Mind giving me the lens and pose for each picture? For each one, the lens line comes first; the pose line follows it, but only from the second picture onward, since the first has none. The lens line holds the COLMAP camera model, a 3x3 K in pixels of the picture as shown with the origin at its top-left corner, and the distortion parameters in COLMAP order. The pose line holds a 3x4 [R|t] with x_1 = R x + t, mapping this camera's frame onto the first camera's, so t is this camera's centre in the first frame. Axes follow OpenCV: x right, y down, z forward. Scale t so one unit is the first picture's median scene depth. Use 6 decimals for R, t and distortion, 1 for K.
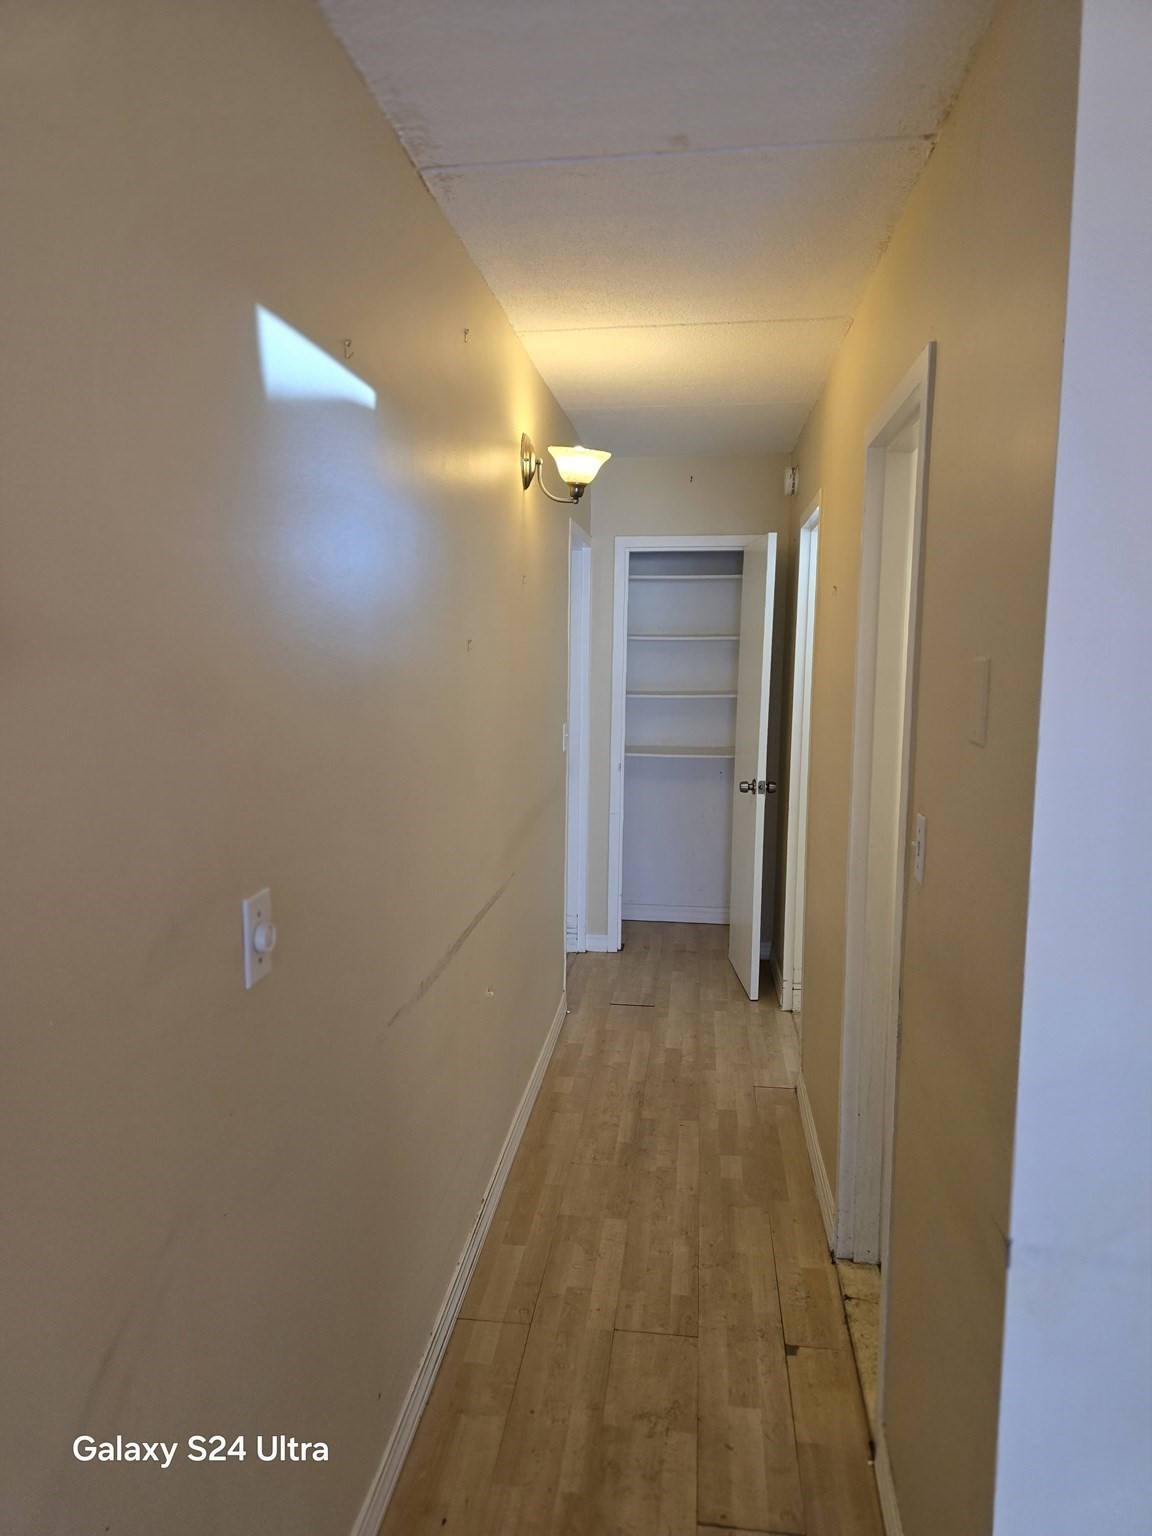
lens RADIAL K [[1045.2, 0, 552.5], [0, 1045.2, 777.4], [0, 0, 1]] dist [0.048377, -0.042574]
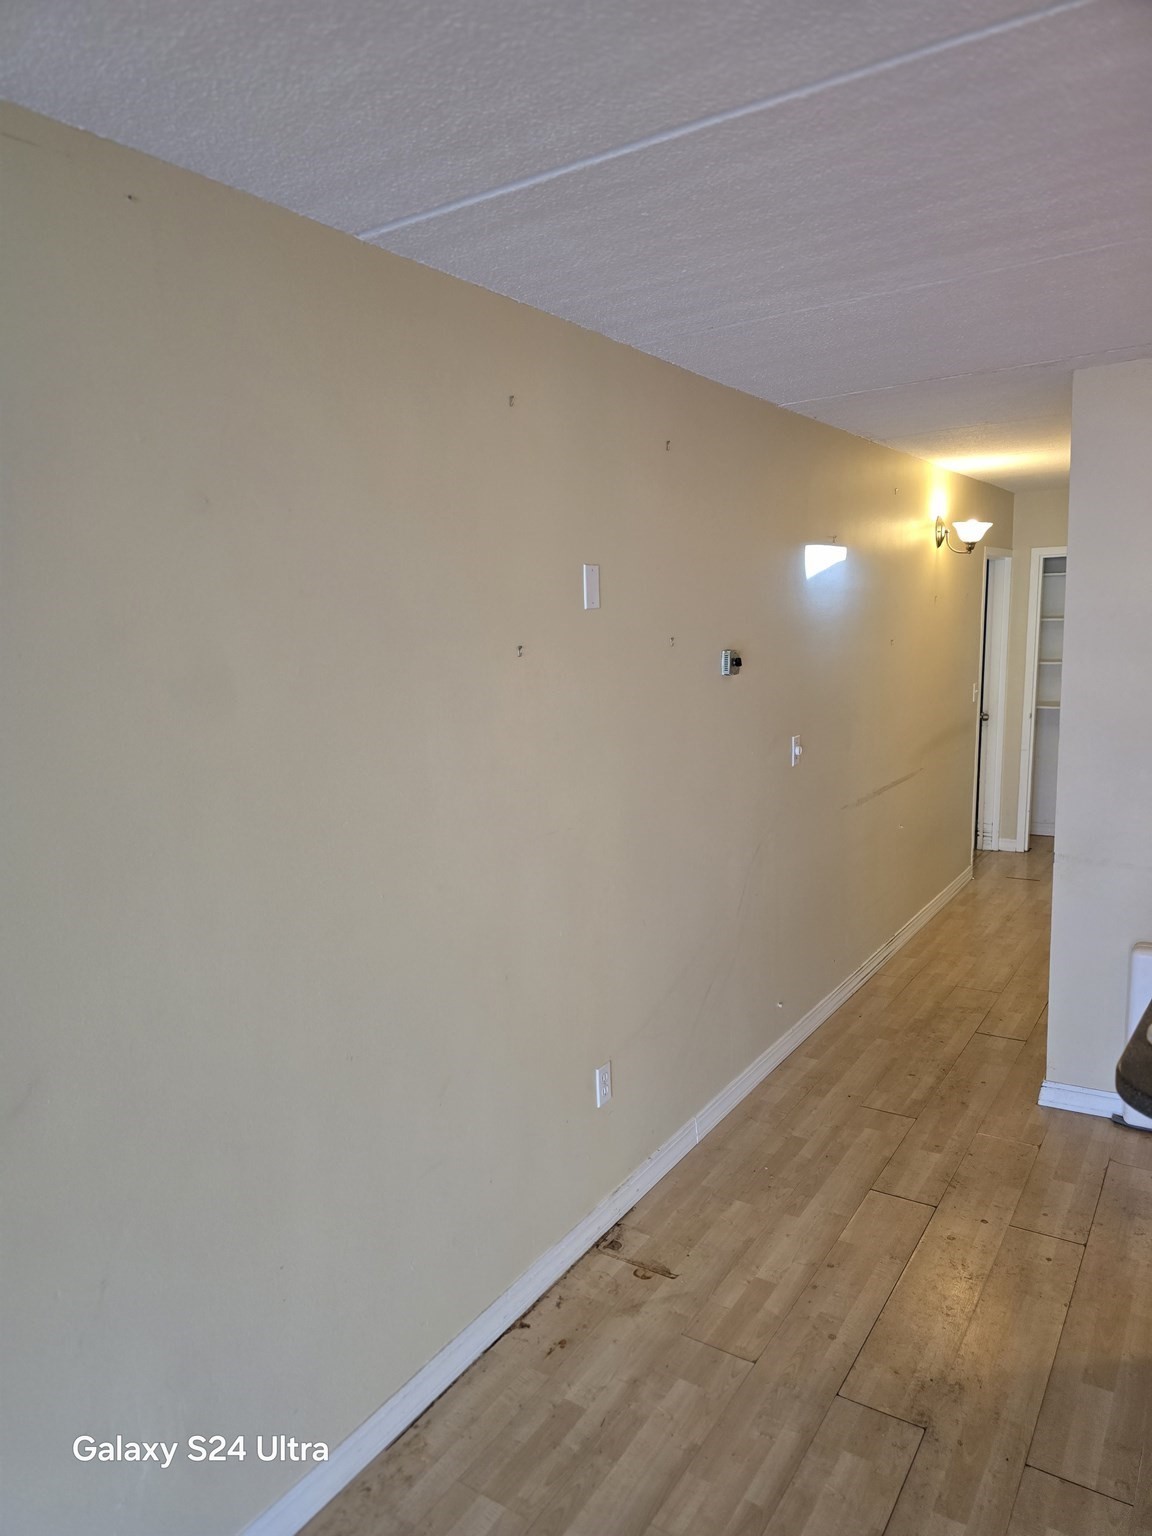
lens RADIAL K [[1045.2, 0, 552.5], [0, 1045.2, 777.4], [0, 0, 1]] dist [0.048377, -0.042574]
pose [[0.901295, 0.039433, -0.431406, 0.172812], [-0.026181, 0.998986, 0.036615, 0.062601], [0.432413, -0.021706, 0.901414, -0.896839]]
